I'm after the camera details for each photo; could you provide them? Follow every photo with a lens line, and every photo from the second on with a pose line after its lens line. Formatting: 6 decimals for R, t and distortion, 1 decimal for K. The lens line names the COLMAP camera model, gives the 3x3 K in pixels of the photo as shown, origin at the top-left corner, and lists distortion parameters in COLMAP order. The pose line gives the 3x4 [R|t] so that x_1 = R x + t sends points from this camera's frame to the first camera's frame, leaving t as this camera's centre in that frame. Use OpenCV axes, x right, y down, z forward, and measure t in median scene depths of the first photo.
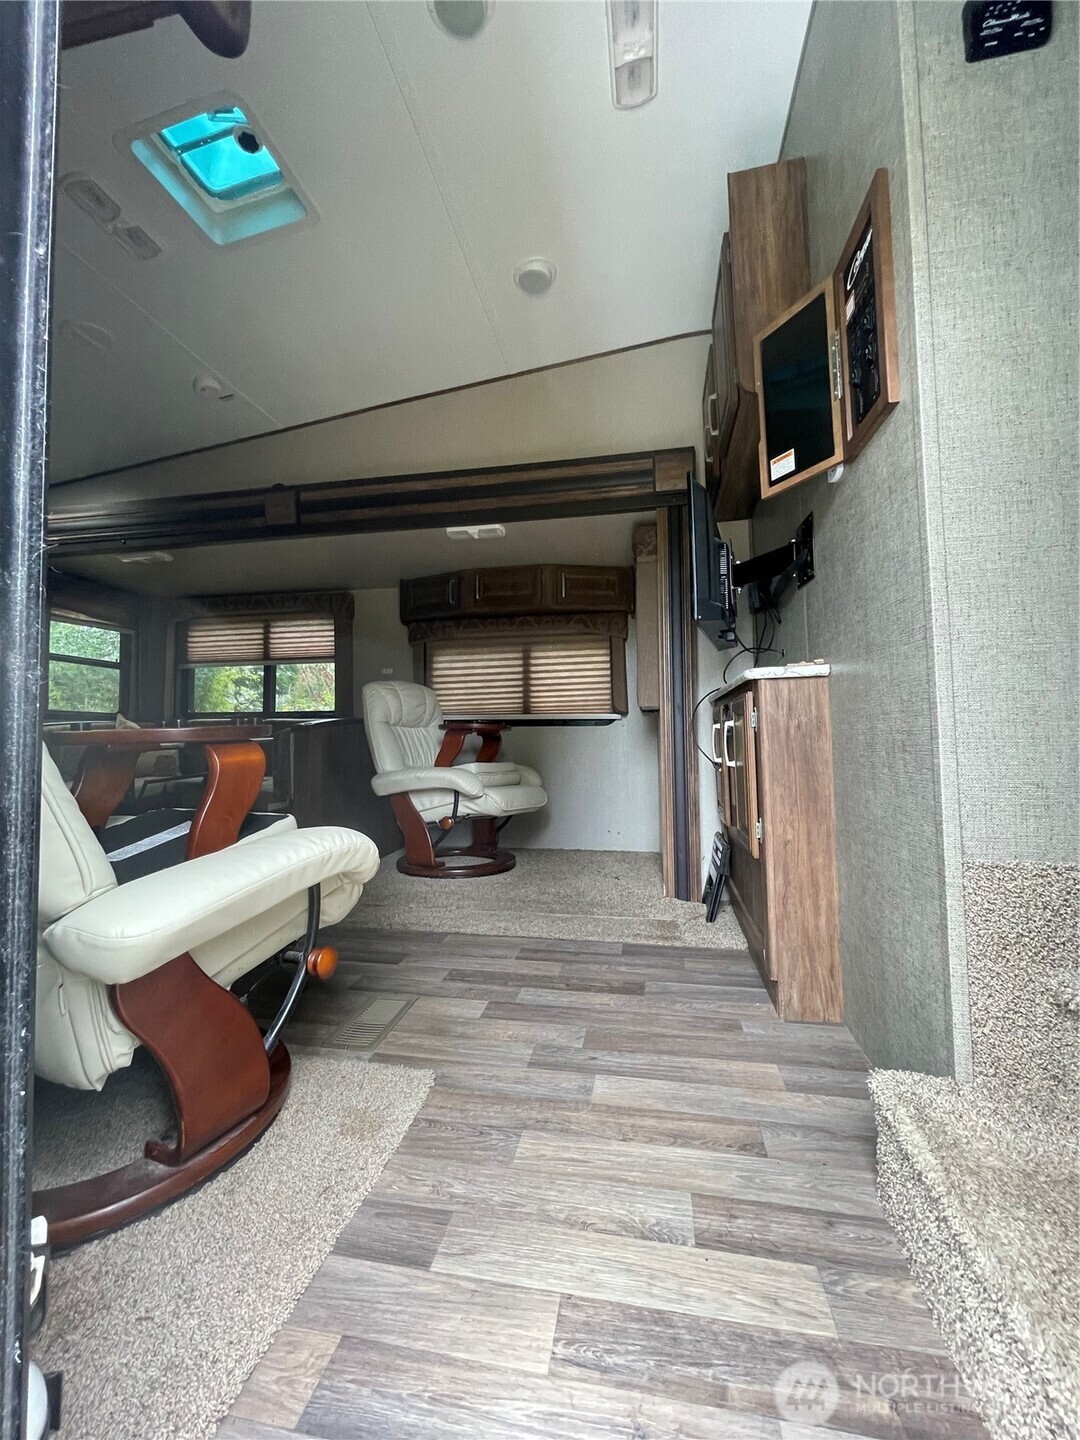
lens RADIAL K [[582.2, 0, 541.5], [0, 582.2, 706.0], [0, 0, 1]] dist [0.001095, 0.000099]
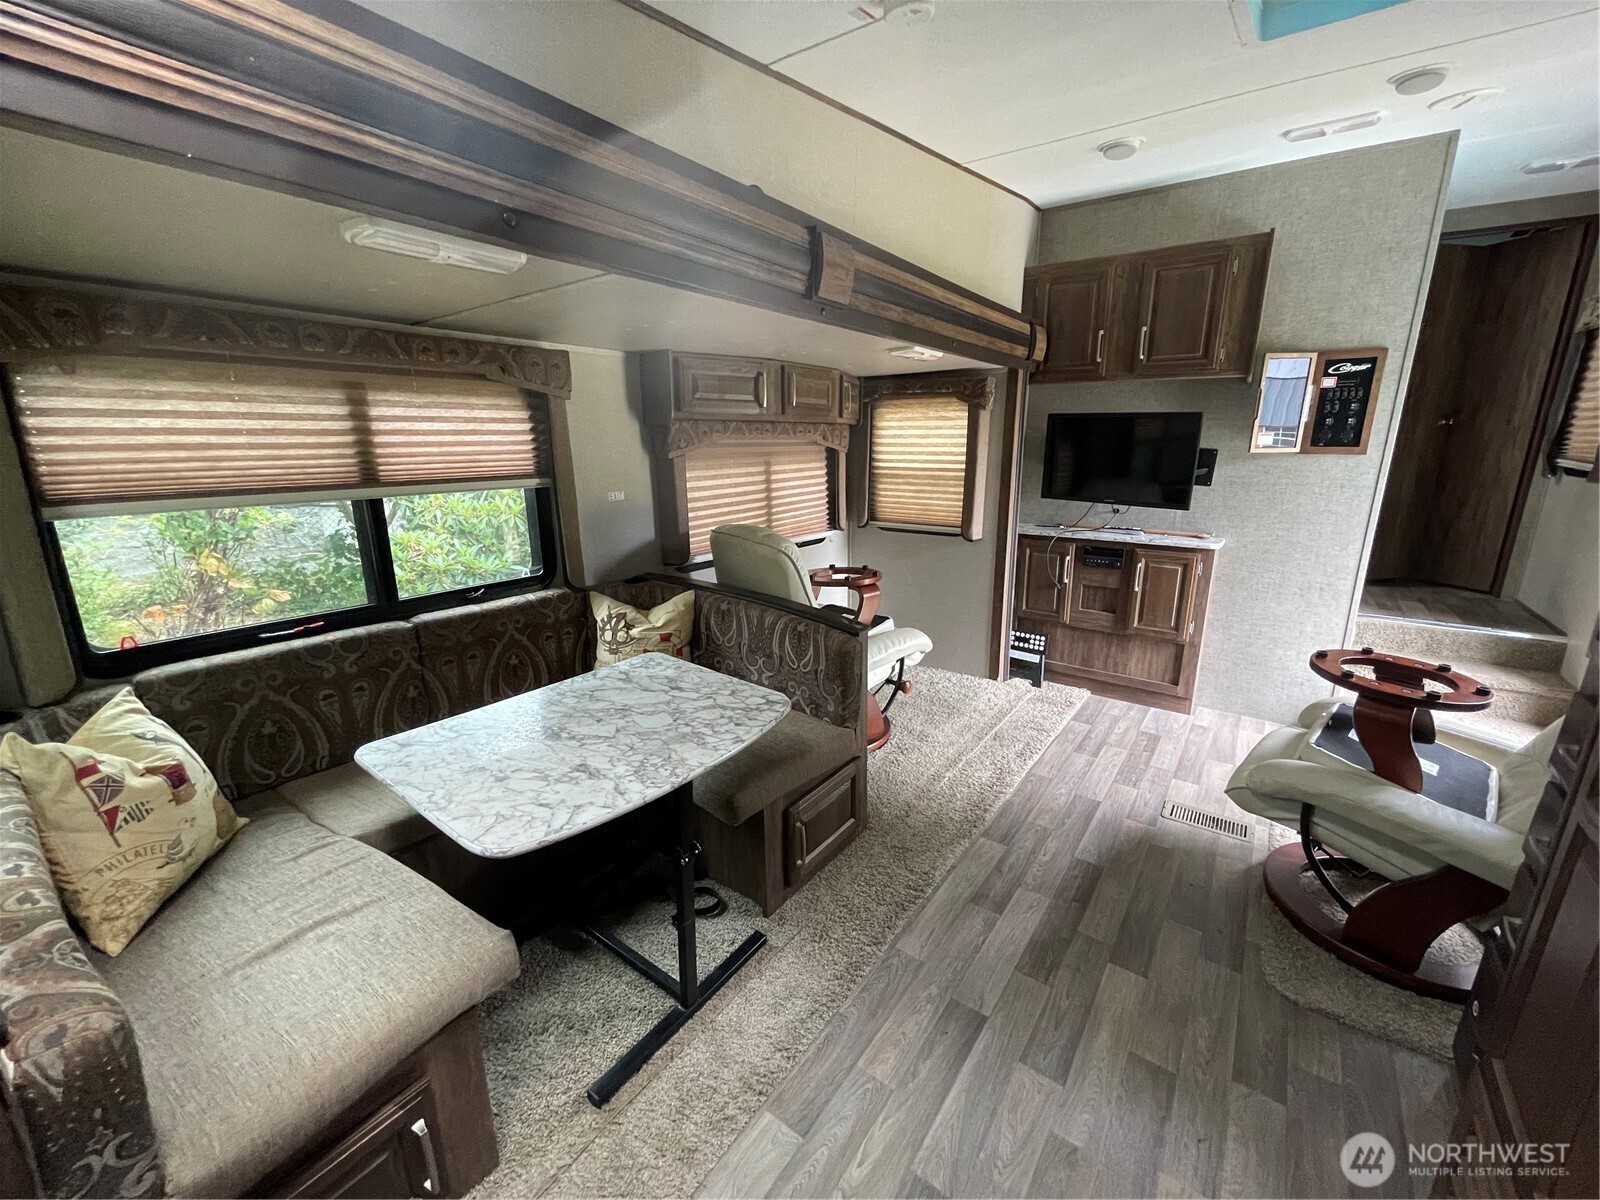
lens RADIAL K [[646.9, 0, 822.2], [0, 646.9, 598.8], [0, 0, 1]] dist [0.001095, 0.000099]
pose [[0.417263, -0.211724, 0.883778, -1.186498], [-0.053789, 0.965024, 0.256584, -0.211692], [-0.907193, -0.154601, 0.391280, 0.788008]]
